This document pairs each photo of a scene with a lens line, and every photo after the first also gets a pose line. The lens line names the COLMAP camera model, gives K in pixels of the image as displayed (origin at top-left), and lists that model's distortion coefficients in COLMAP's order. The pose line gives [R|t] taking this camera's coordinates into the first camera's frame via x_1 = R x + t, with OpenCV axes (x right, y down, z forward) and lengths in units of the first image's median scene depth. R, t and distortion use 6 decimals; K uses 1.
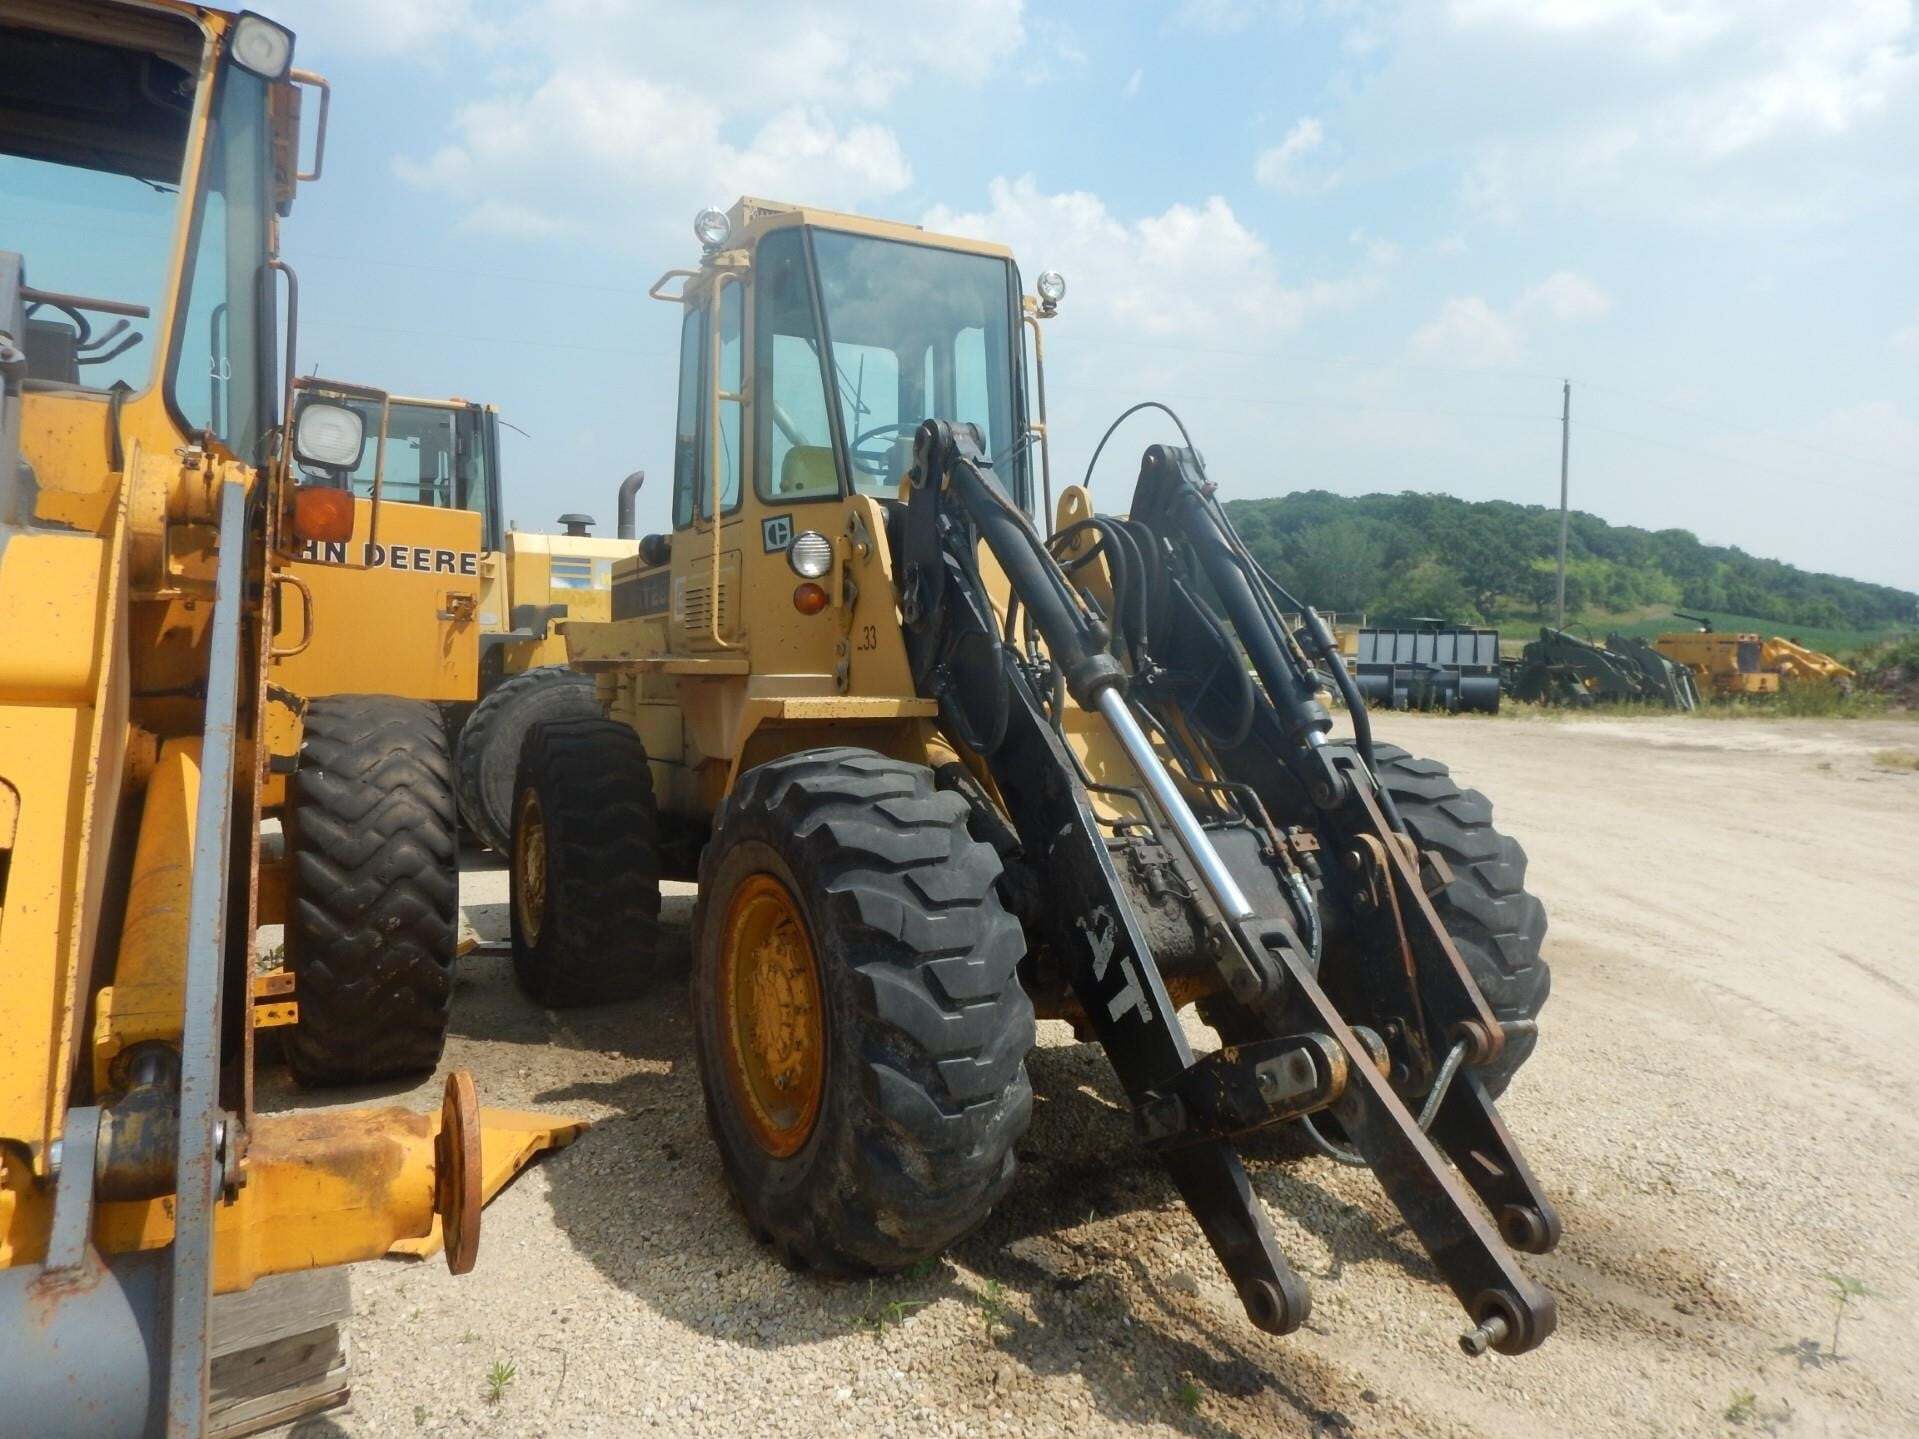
lens RADIAL K [[1332.2, 0, 959.5], [0, 1332.2, 719.5], [0, 0, 1]] dist [0.001618, 0.000215]
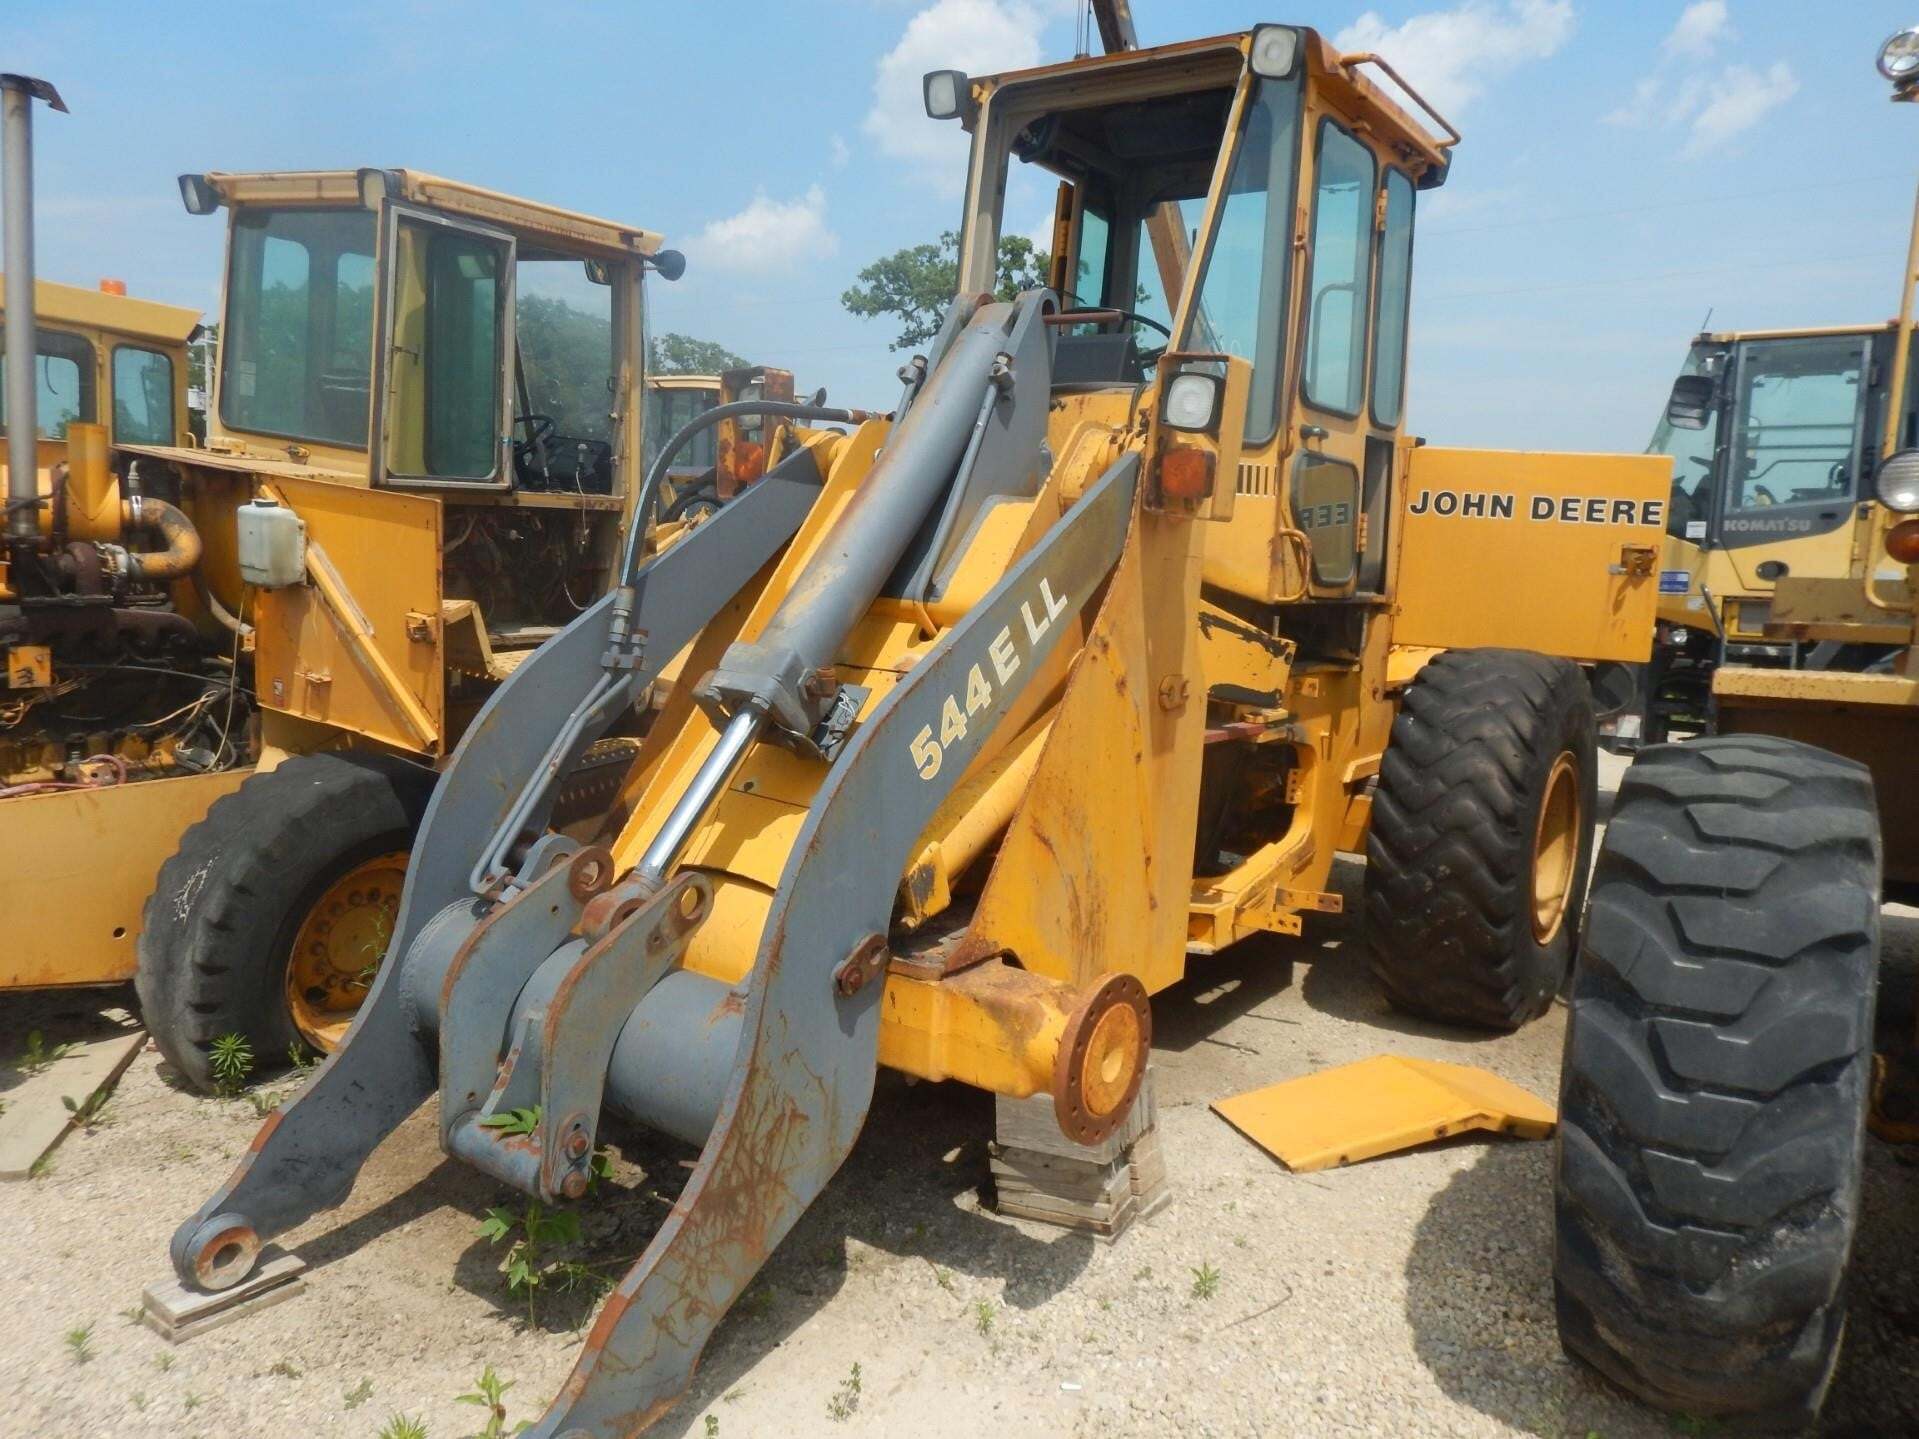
lens RADIAL K [[1332.2, 0, 959.5], [0, 1332.2, 719.5], [0, 0, 1]] dist [0.001618, 0.000215]
pose [[0.484310, 0.094026, -0.869829, 0.303005], [-0.069913, 0.995188, 0.068651, -0.007269], [0.872098, 0.027564, 0.488553, 0.199899]]
